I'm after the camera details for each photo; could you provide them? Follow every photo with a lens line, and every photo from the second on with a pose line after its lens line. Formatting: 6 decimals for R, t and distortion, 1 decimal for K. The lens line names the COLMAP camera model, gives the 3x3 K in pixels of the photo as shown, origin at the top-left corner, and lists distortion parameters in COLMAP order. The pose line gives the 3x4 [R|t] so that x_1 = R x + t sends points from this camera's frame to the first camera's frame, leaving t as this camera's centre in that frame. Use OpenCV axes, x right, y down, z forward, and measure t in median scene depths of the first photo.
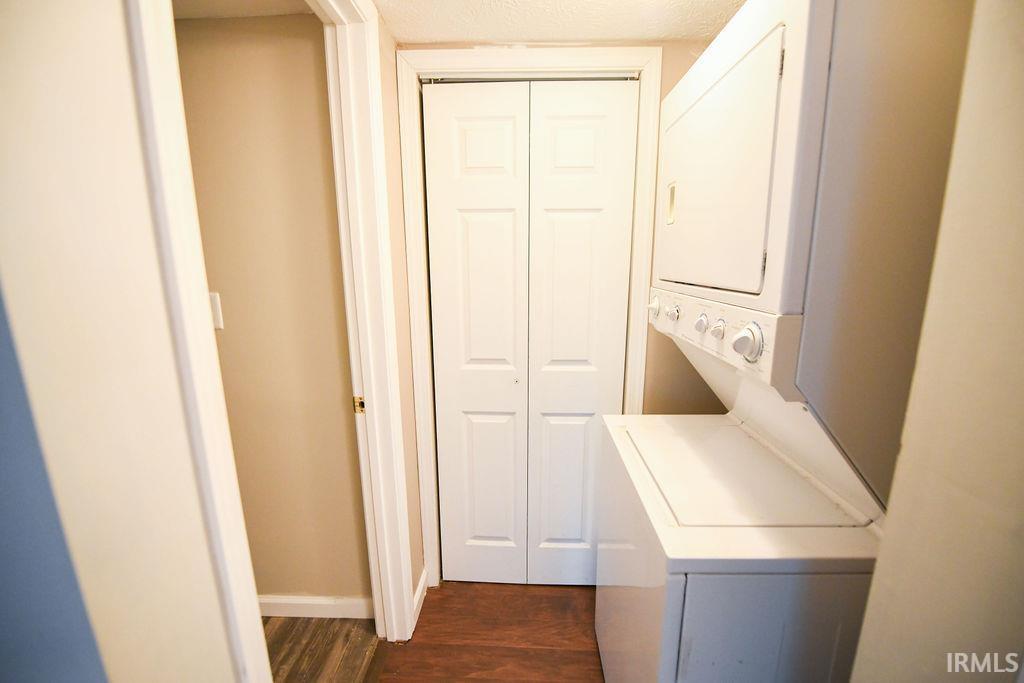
lens RADIAL K [[408.2, 0, 512.0], [0, 408.2, 341.5], [0, 0, 1]] dist [-0.015632, -0.001012]
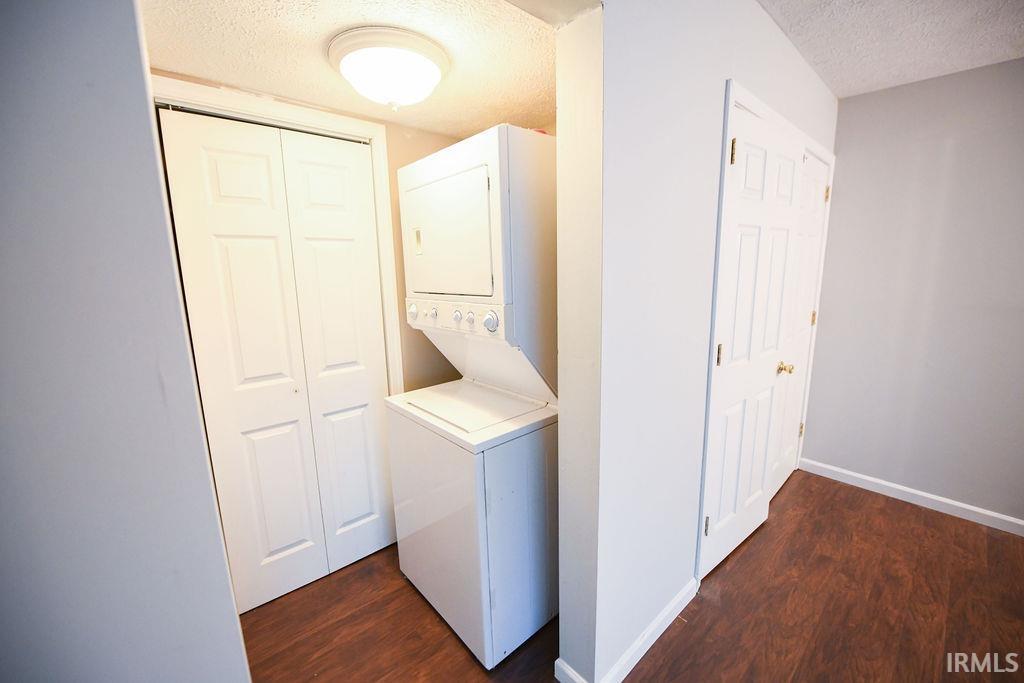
lens RADIAL K [[408.2, 0, 512.0], [0, 408.2, 341.5], [0, 0, 1]] dist [-0.015632, -0.001012]
pose [[0.724713, -0.132438, 0.676204, -0.327788], [0.155010, 0.987536, 0.027284, 0.029513], [-0.671389, 0.085045, 0.736209, -0.238141]]
